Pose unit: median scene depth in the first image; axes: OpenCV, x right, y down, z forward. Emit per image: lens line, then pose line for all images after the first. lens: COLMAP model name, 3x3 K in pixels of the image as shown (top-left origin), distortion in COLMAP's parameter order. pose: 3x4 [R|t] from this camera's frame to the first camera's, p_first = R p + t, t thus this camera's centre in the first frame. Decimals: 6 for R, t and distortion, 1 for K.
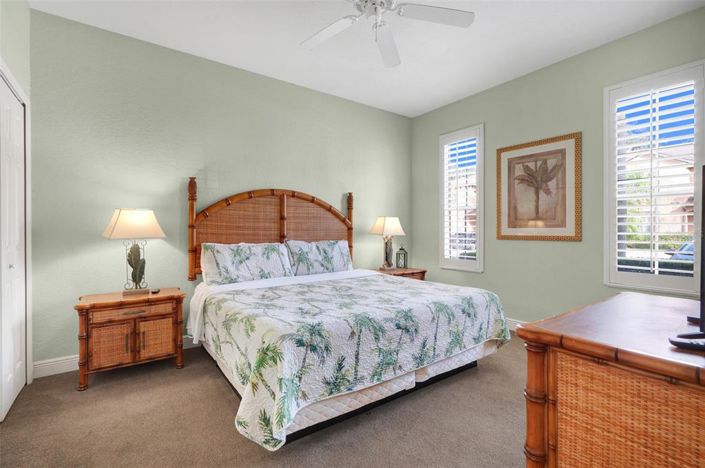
lens RADIAL K [[324.6, 0, 352.5], [0, 324.6, 234.0], [0, 0, 1]] dist [-0.000185, -0.000160]
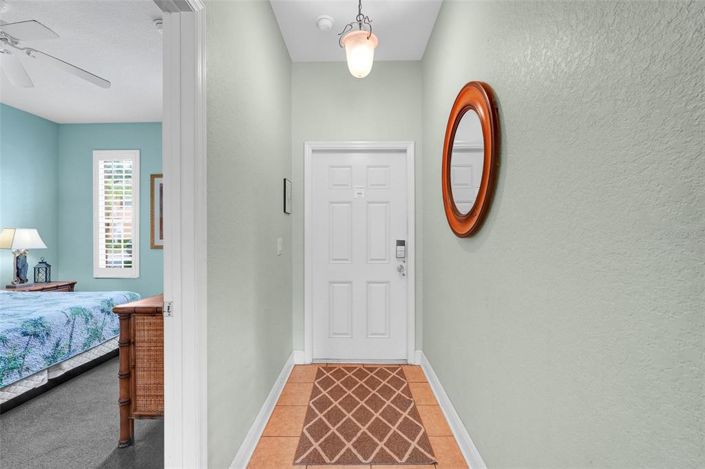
lens RADIAL K [[306.3, 0, 350.3], [0, 306.3, 232.0], [0, 0, 1]] dist [-0.000861, 0.000888]
pose [[0.609588, 0.001478, 0.792717, -0.015372], [0.011022, 0.999886, -0.010340, -0.045961], [-0.792642, 0.015040, 0.609502, -0.507645]]
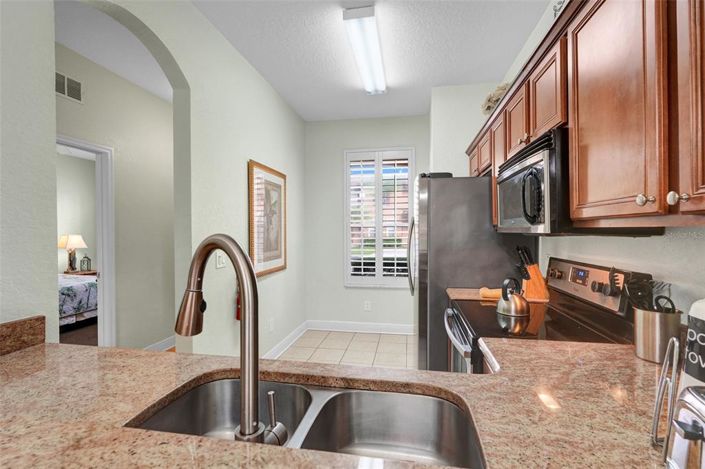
lens RADIAL K [[324.6, 0, 352.5], [0, 324.6, 234.5], [0, 0, 1]] dist [-0.000185, -0.000160]
pose [[0.725374, -0.007014, 0.688319, 0.047342], [0.010036, 0.999950, -0.000387, -0.081344], [-0.688281, 0.007188, 0.725408, -1.668966]]
